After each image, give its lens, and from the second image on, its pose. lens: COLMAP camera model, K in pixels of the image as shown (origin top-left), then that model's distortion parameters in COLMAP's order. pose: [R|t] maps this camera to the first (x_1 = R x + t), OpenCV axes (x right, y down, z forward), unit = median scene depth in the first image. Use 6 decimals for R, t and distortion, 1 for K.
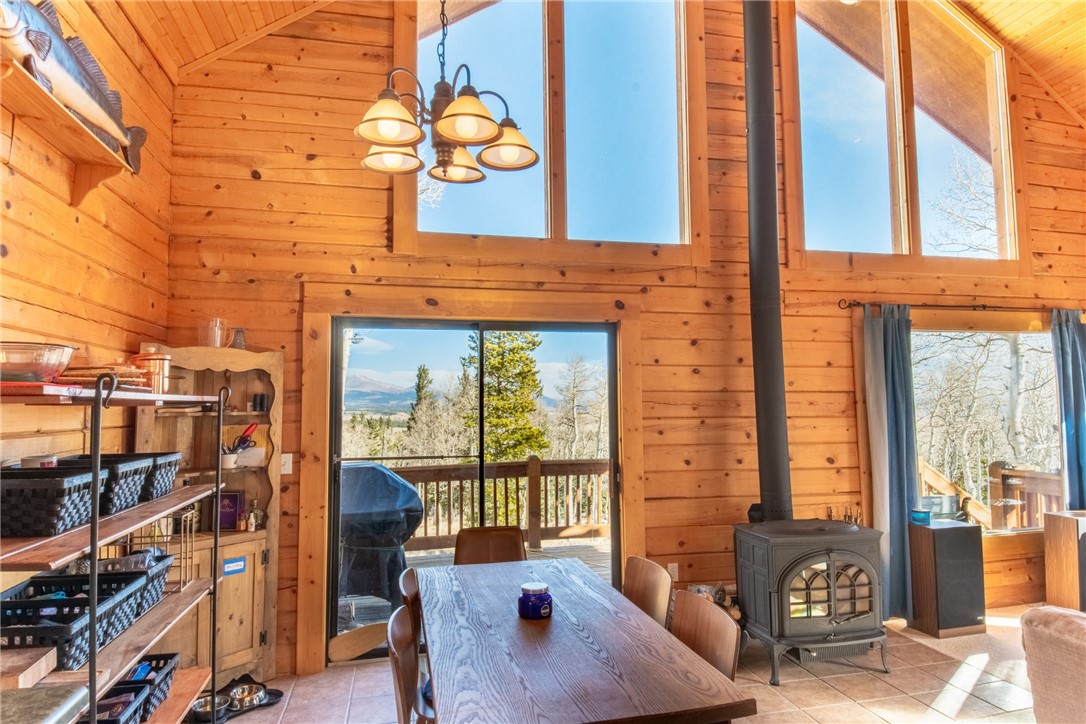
lens RADIAL K [[644.1, 0, 543.0], [0, 644.1, 362.0], [0, 0, 1]] dist [0.079290, -0.110691]
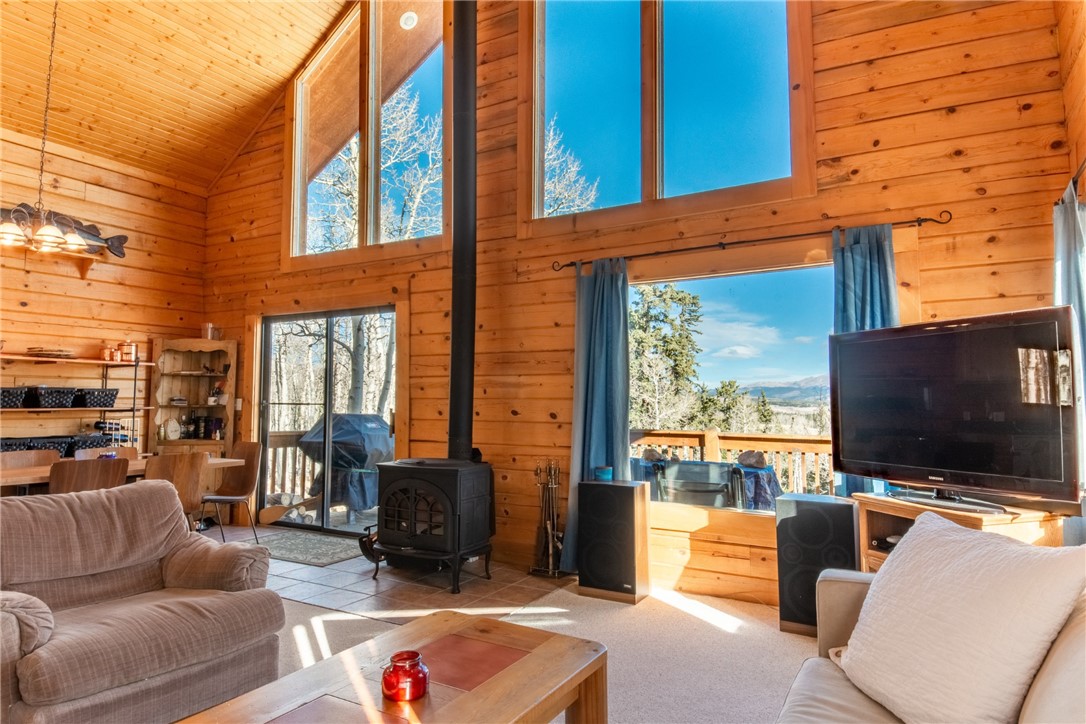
lens RADIAL K [[644.1, 0, 543.0], [0, 644.1, 362.0], [0, 0, 1]] dist [0.079290, -0.110691]
pose [[0.740968, -0.031707, -0.670791, 1.193393], [0.036226, 0.999318, -0.007220, 0.075100], [0.670562, -0.018950, 0.741611, 0.231271]]
